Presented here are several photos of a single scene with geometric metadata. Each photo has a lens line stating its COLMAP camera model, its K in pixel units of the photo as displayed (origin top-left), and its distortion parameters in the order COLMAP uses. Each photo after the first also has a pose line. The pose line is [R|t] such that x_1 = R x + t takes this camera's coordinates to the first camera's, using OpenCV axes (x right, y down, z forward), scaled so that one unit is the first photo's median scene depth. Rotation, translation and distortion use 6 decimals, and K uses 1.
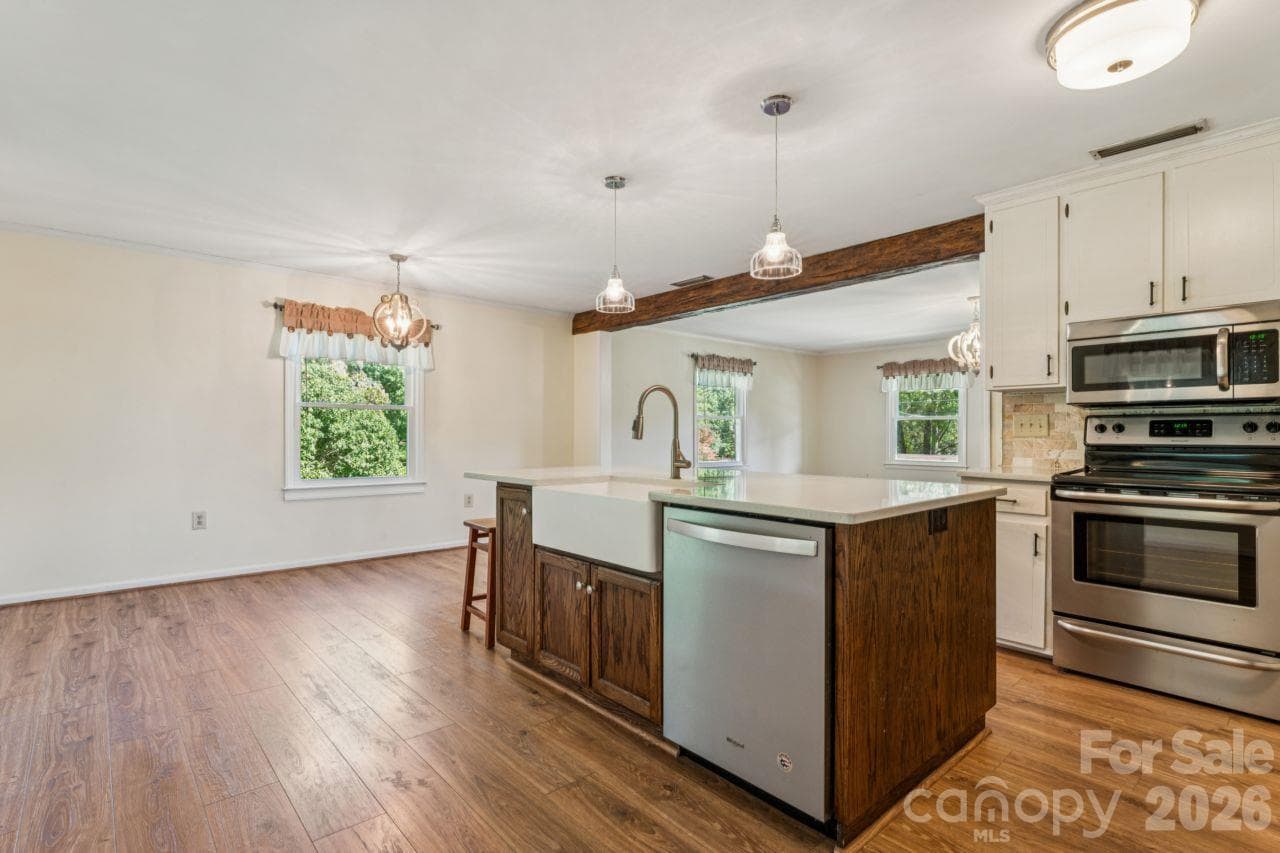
lens RADIAL K [[611.6, 0, 636.0], [0, 611.6, 434.7], [0, 0, 1]] dist [-0.002378, -0.000508]
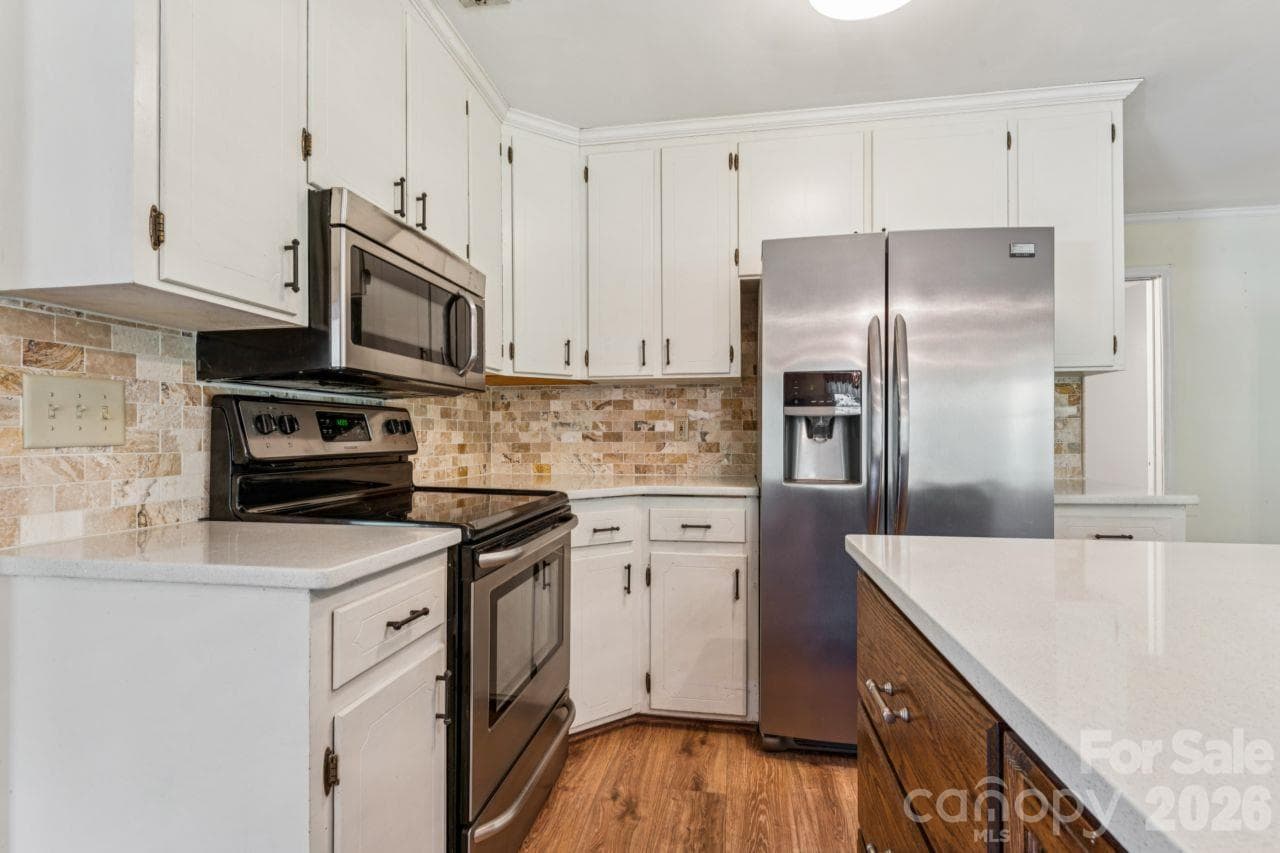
lens RADIAL K [[611.6, 0, 642.8], [0, 611.6, 431.3], [0, 0, 1]] dist [-0.002378, -0.000508]
pose [[-0.638865, 0.005391, 0.769300, 0.215453], [0.003031, 0.999985, -0.004490, -0.002242], [-0.769313, -0.000536, -0.638872, 1.051120]]
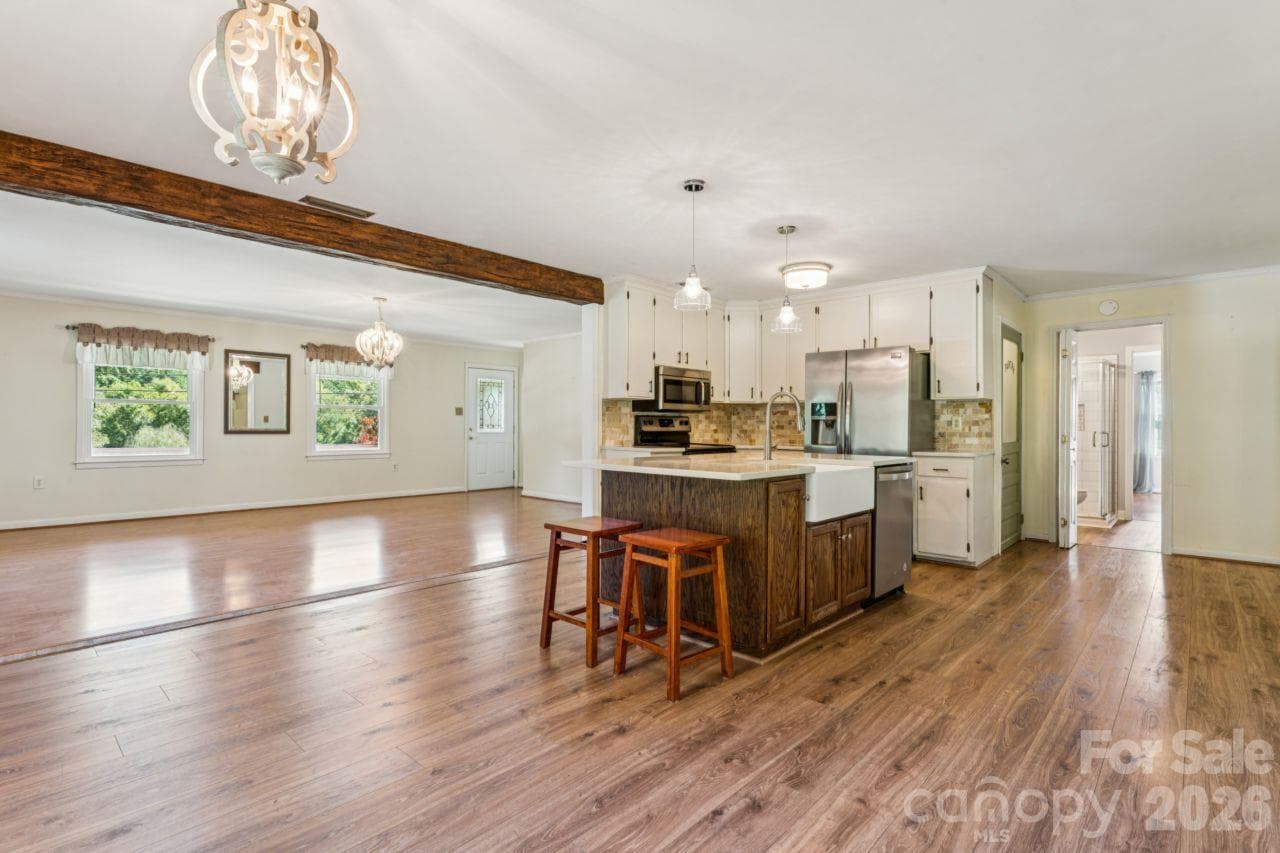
lens RADIAL K [[611.6, 0, 636.6], [0, 611.6, 424.9], [0, 0, 1]] dist [-0.002378, -0.000508]
pose [[-0.095750, -0.000934, 0.995405, -1.046099], [-0.005294, 0.999986, 0.000429, -0.004137], [-0.995391, -0.005229, -0.095753, 1.177159]]
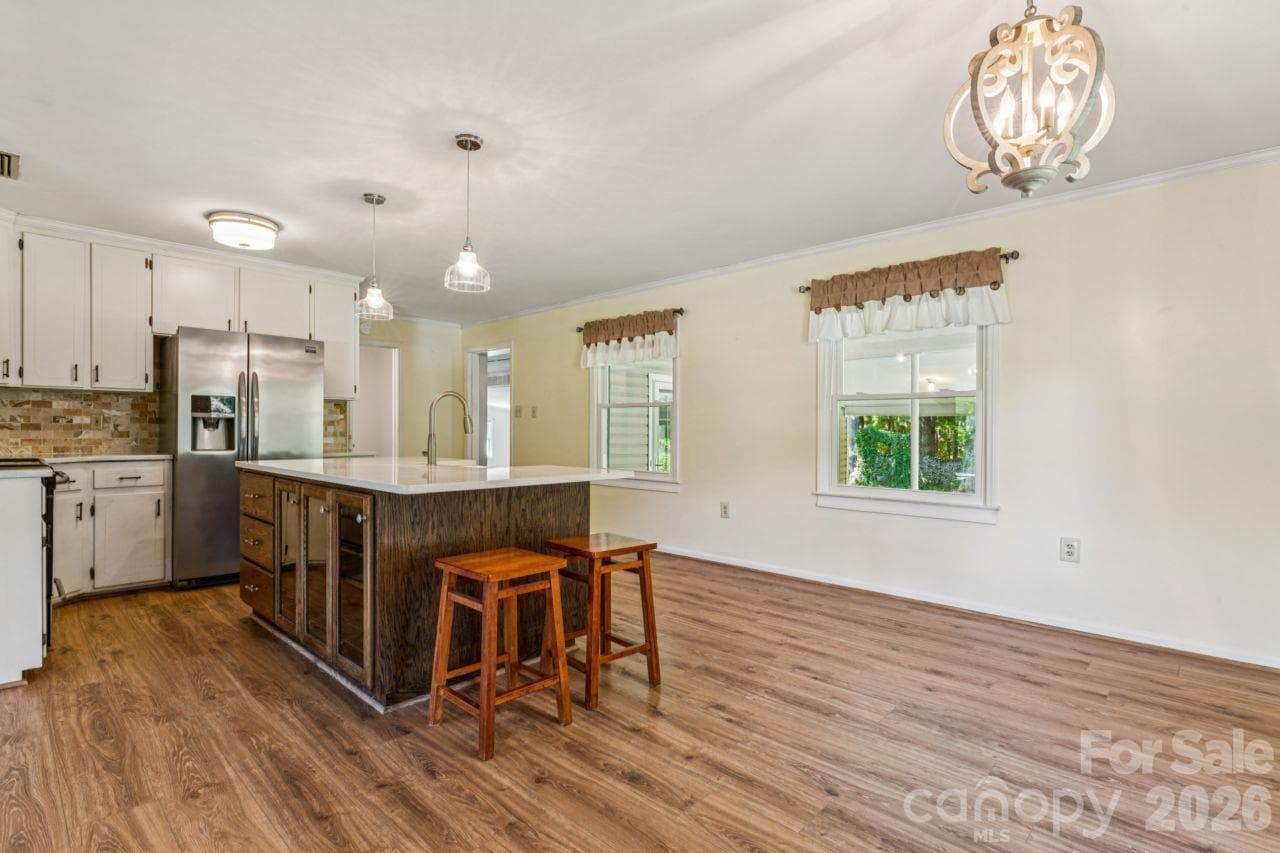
lens RADIAL K [[611.6, 0, 631.1], [0, 611.6, 435.0], [0, 0, 1]] dist [-0.002378, -0.000508]
pose [[-0.996745, -0.007438, -0.080281, -0.195061], [-0.008306, 0.999911, 0.010480, -0.004879], [0.080195, 0.011113, -0.996717, 1.867300]]
